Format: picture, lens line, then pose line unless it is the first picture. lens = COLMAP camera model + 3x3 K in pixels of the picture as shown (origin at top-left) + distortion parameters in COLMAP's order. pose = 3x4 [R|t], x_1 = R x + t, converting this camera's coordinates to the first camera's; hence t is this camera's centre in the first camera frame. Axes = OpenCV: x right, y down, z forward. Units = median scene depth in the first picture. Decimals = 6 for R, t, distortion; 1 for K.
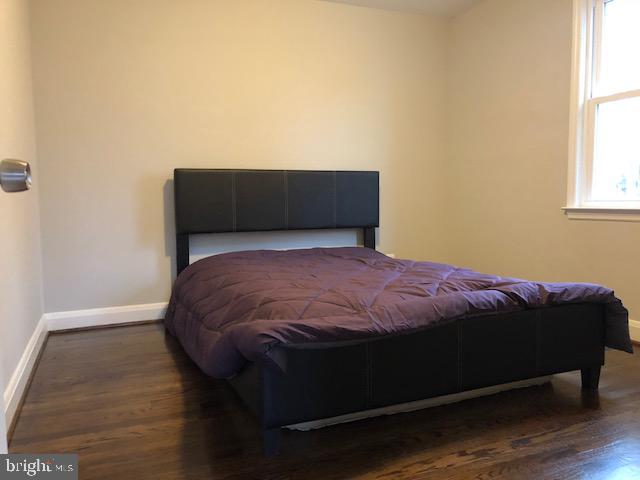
lens RADIAL K [[520.2, 0, 317.6], [0, 520.2, 239.9], [0, 0, 1]] dist [-0.001537, 0.004416]
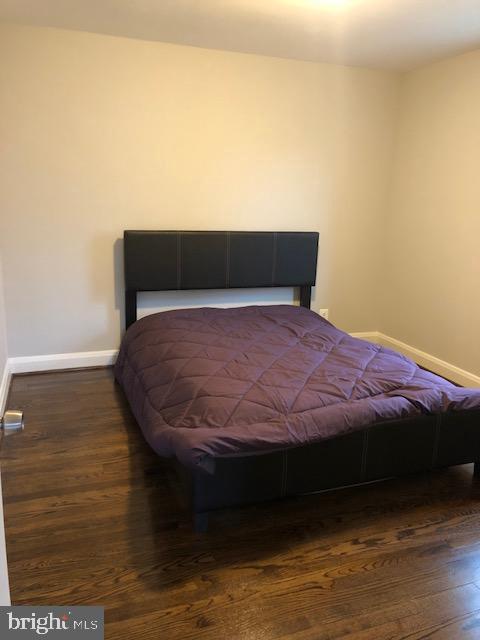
lens RADIAL K [[517.6, 0, 240.0], [0, 517.6, 320.0], [0, 0, 1]] dist [-0.001439, -0.004011]
pose [[0.997697, 0.055115, -0.039524, 0.022640], [-0.048056, 0.985706, 0.161478, -0.240444], [0.047859, -0.159207, 0.986085, -0.108317]]
